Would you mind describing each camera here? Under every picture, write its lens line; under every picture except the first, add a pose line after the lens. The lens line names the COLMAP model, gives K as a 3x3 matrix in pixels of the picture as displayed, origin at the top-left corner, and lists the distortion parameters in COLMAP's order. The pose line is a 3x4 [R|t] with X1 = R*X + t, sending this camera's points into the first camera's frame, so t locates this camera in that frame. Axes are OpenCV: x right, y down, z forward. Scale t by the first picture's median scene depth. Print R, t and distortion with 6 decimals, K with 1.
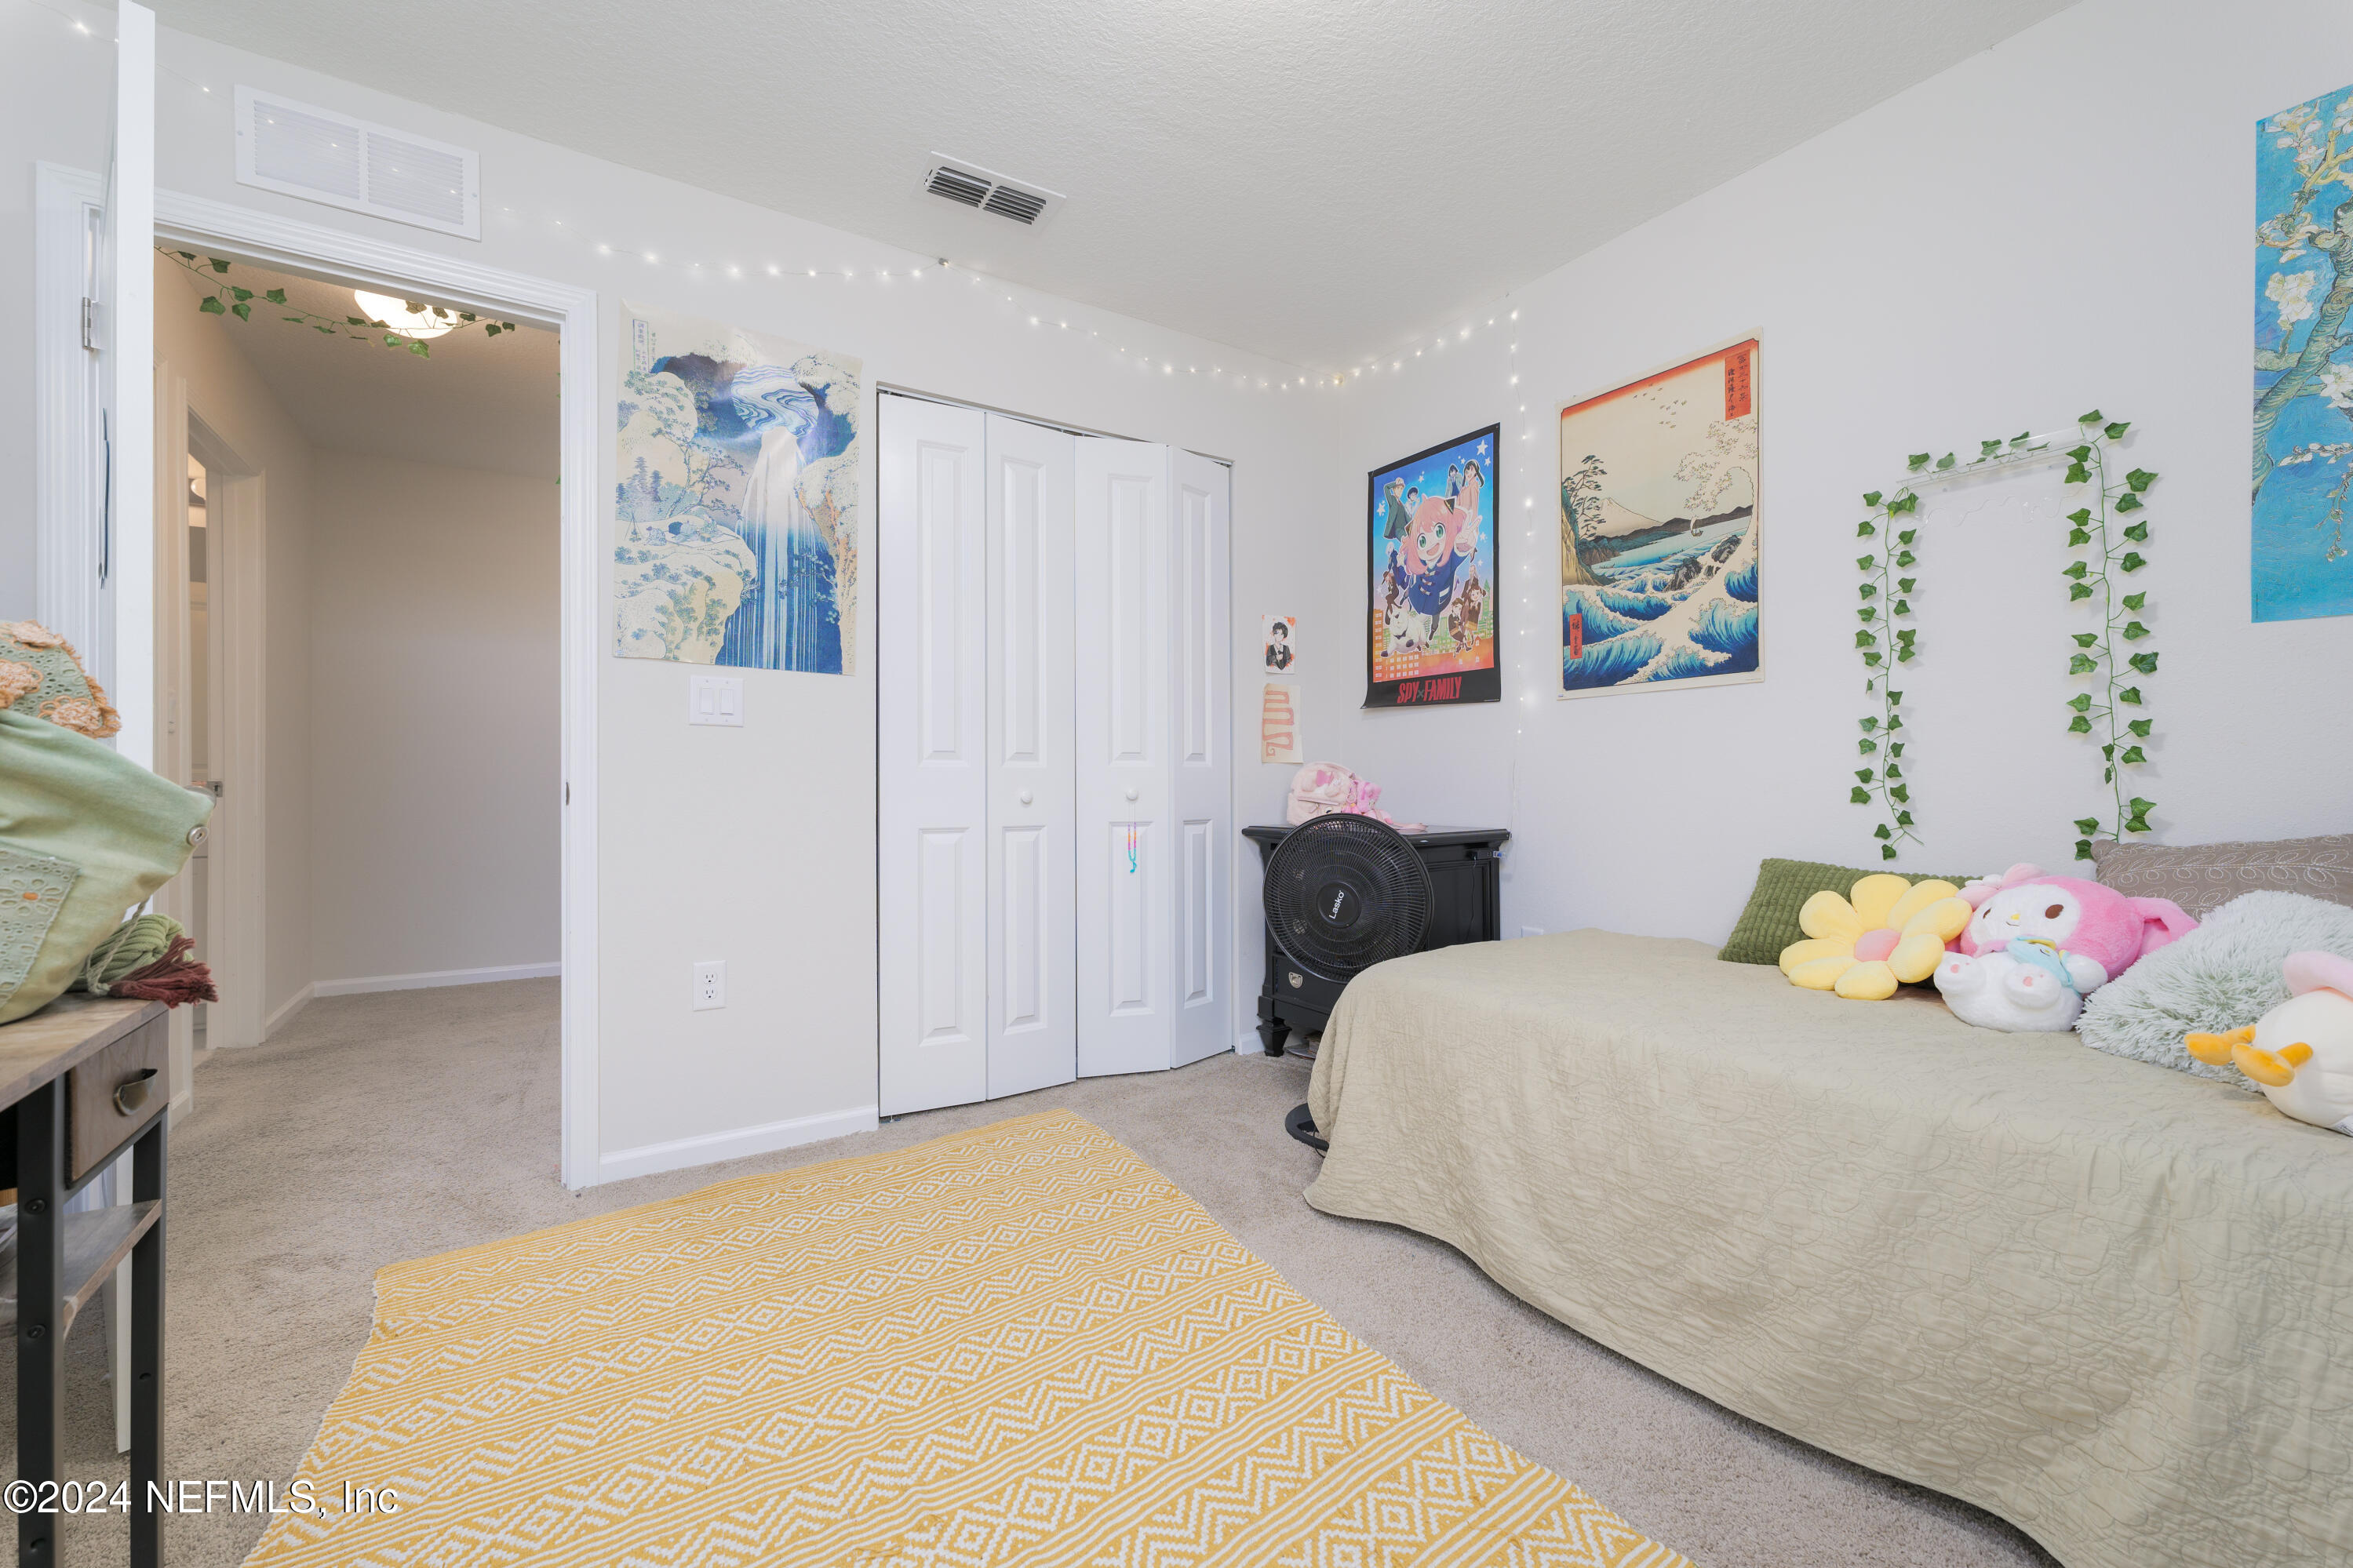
lens RADIAL K [[950.8, 0, 1168.2], [0, 950.8, 785.1], [0, 0, 1]] dist [0.002147, -0.000206]
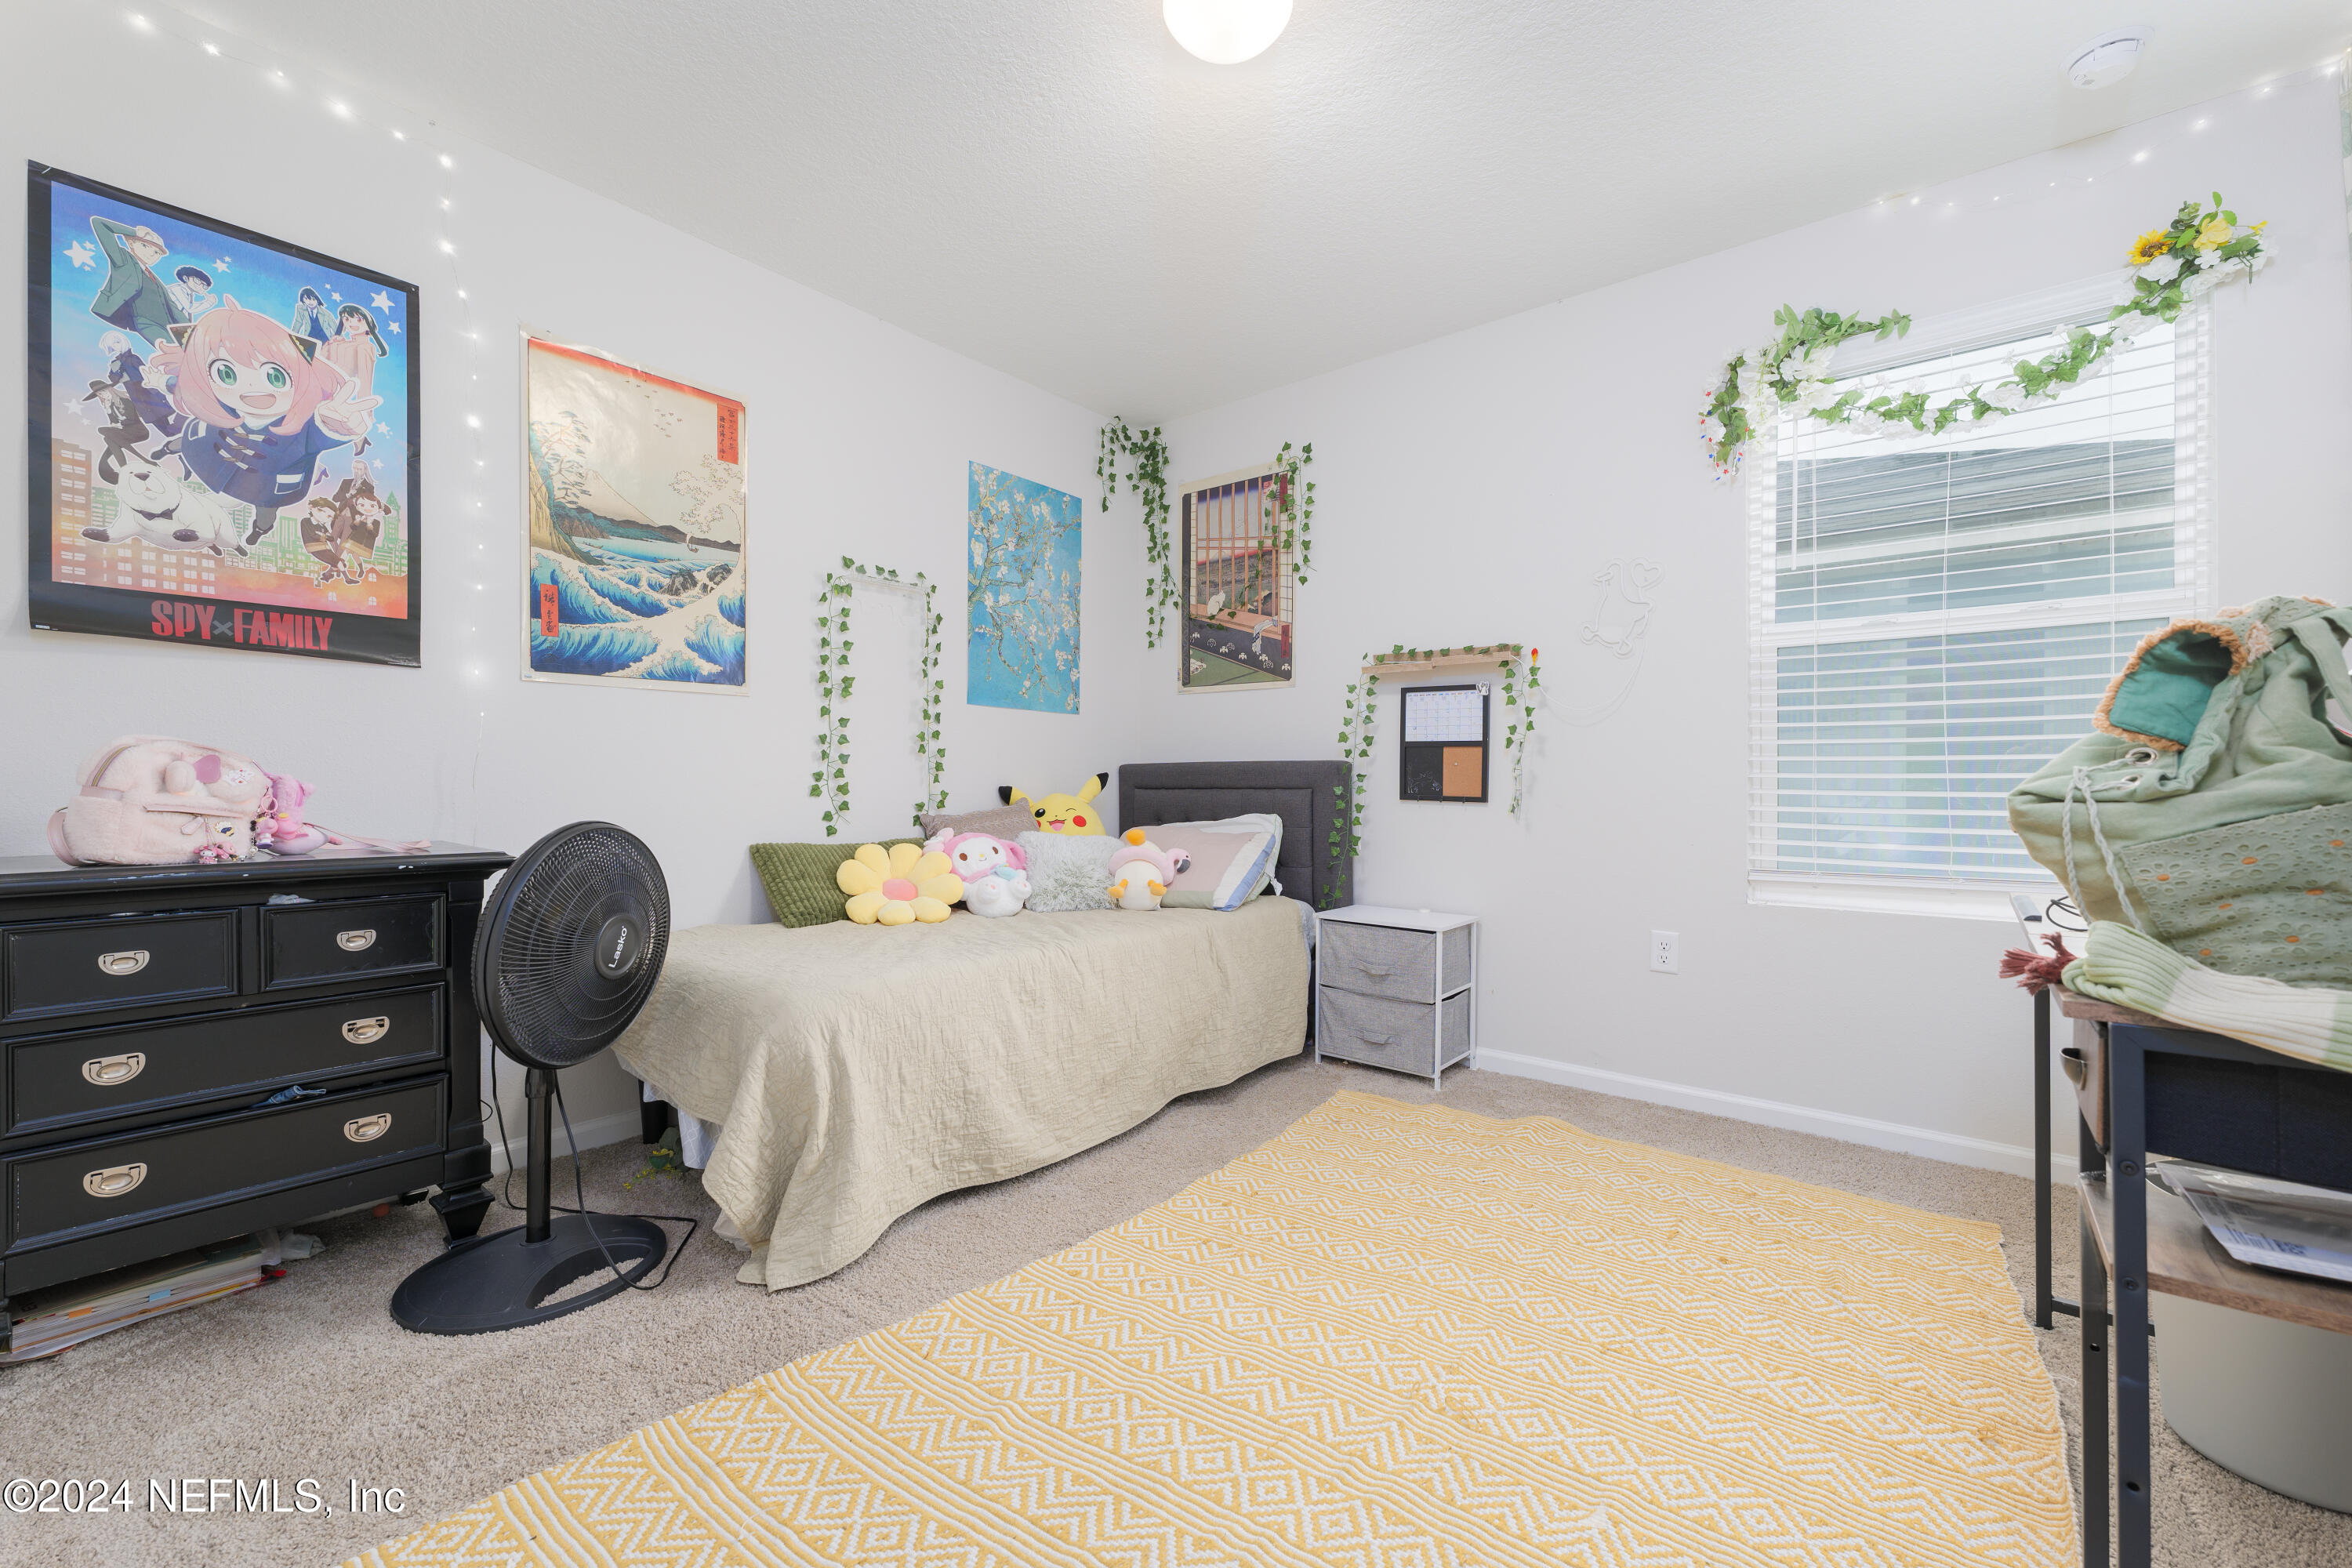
lens RADIAL K [[950.5, 0, 1169.0], [0, 950.5, 784.9], [0, 0, 1]] dist [0.002147, -0.000206]
pose [[-0.299778, -0.000033, 0.954009, -0.593936], [-0.001137, 0.999999, -0.000323, 0.001911], [-0.954008, -0.001181, -0.299778, 0.758239]]
